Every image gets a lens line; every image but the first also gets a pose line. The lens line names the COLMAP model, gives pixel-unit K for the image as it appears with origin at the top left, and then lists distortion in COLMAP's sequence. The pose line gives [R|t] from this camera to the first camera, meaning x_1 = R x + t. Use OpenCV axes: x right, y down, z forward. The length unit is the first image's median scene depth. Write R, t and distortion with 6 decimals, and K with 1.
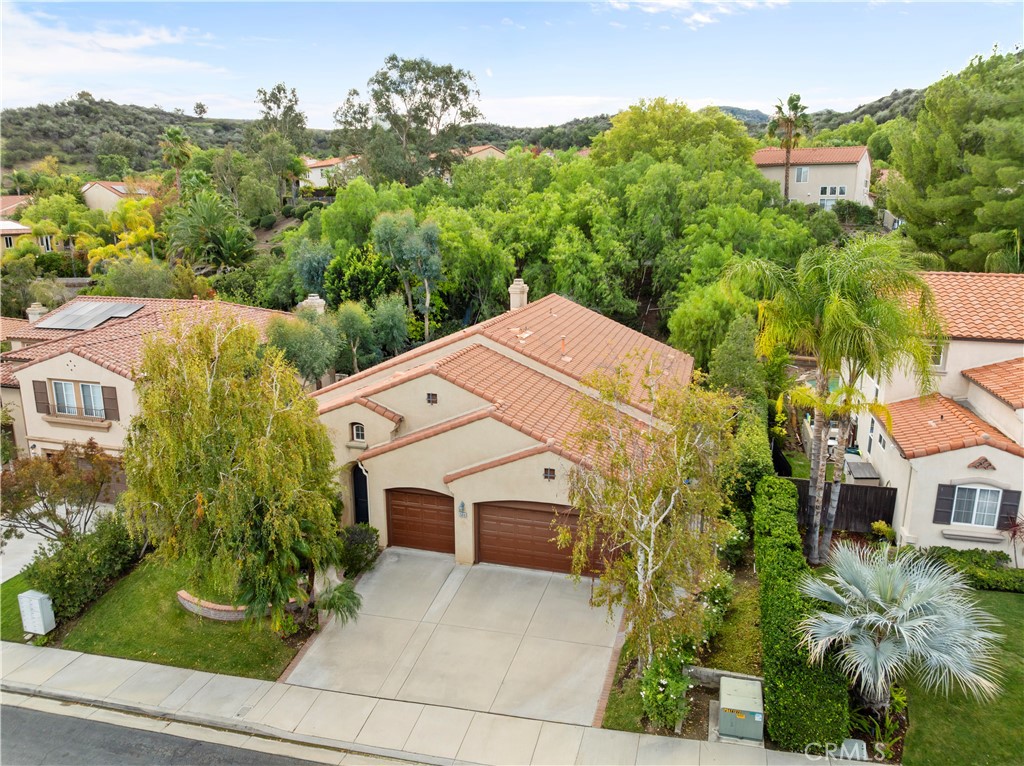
lens RADIAL K [[725.3, 0, 510.0], [0, 725.3, 384.4], [0, 0, 1]] dist [-0.056120, 0.025944]
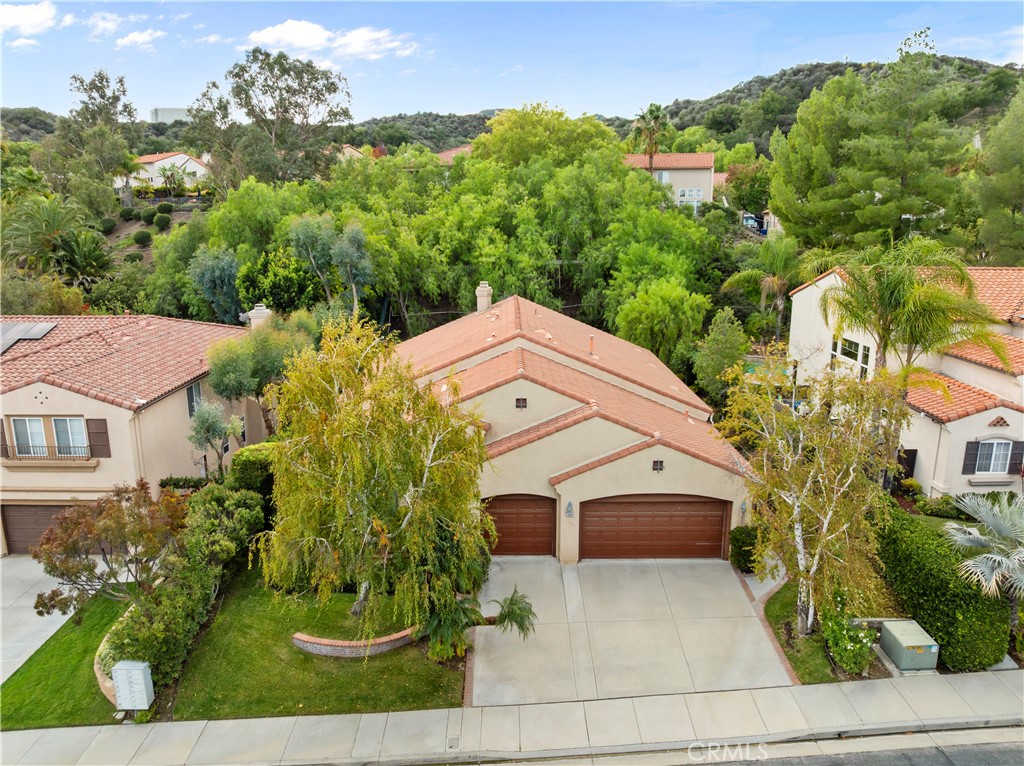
lens RADIAL K [[725.3, 0, 509.9], [0, 725.3, 383.6], [0, 0, 1]] dist [-0.056120, 0.025944]
pose [[0.959025, -0.065982, 0.275531, -0.406207], [0.066046, 0.997775, 0.009059, -0.018420], [-0.275516, 0.009509, 0.961249, 0.041208]]
